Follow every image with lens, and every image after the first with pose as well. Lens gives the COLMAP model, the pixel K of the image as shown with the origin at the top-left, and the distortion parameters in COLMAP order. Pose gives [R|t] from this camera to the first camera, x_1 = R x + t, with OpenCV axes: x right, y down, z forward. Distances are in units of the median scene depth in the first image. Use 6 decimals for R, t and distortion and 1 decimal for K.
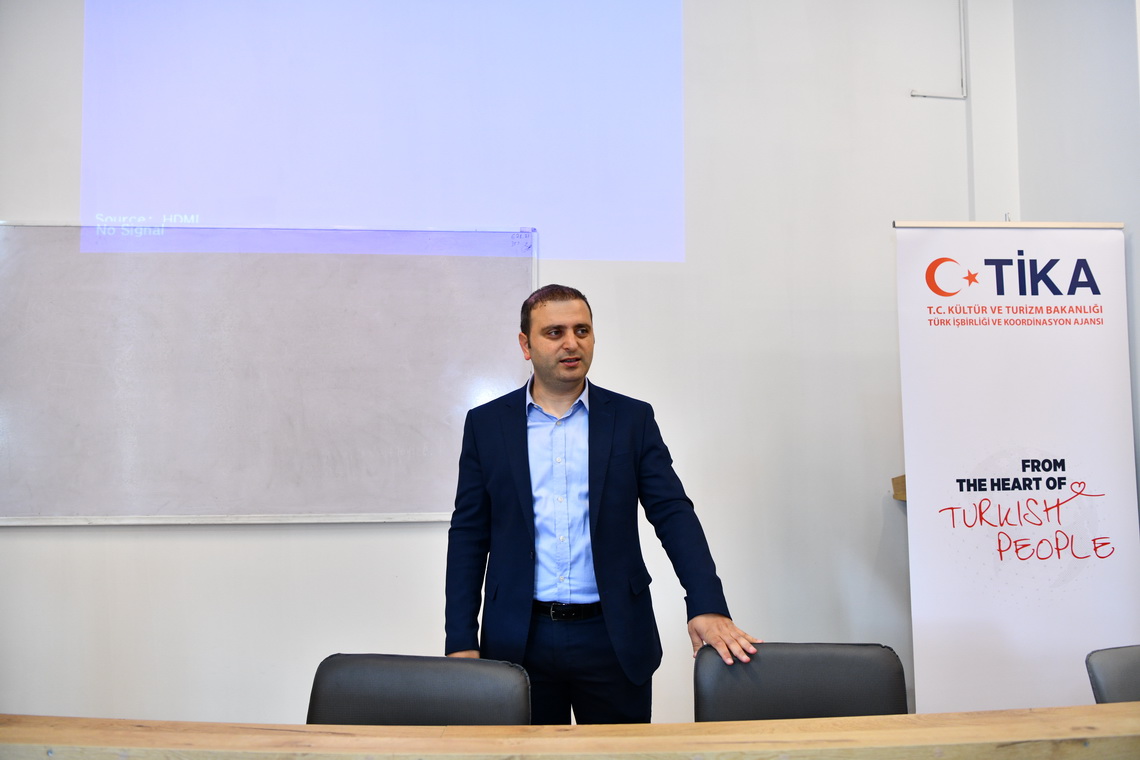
lens RADIAL K [[875.5, 0, 570.0], [0, 875.5, 380.0], [0, 0, 1]] dist [-0.065278, 0.046636]
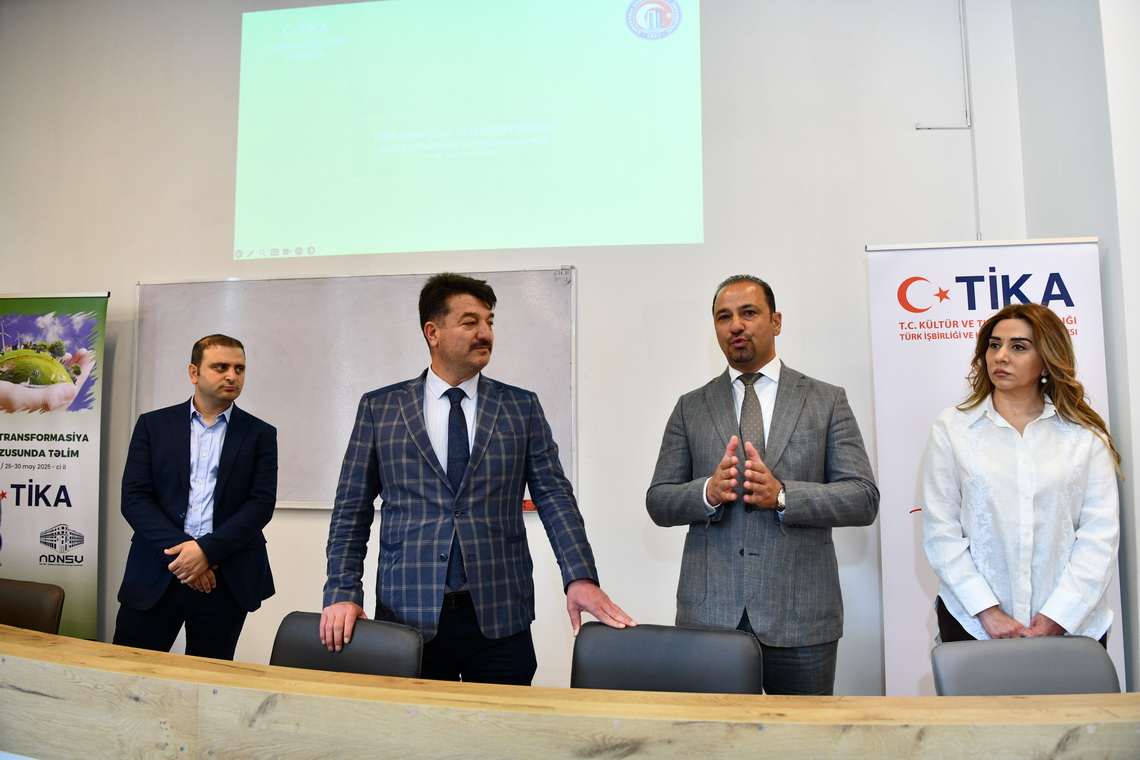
lens RADIAL K [[750.7, 0, 570.0], [0, 750.7, 380.0], [0, 0, 1]] dist [-0.070580, 0.002464]
pose [[0.976938, -0.014820, -0.213009, 0.206246], [0.011548, 0.999796, -0.016601, -0.002341], [0.213211, 0.013758, 0.976909, 0.009358]]
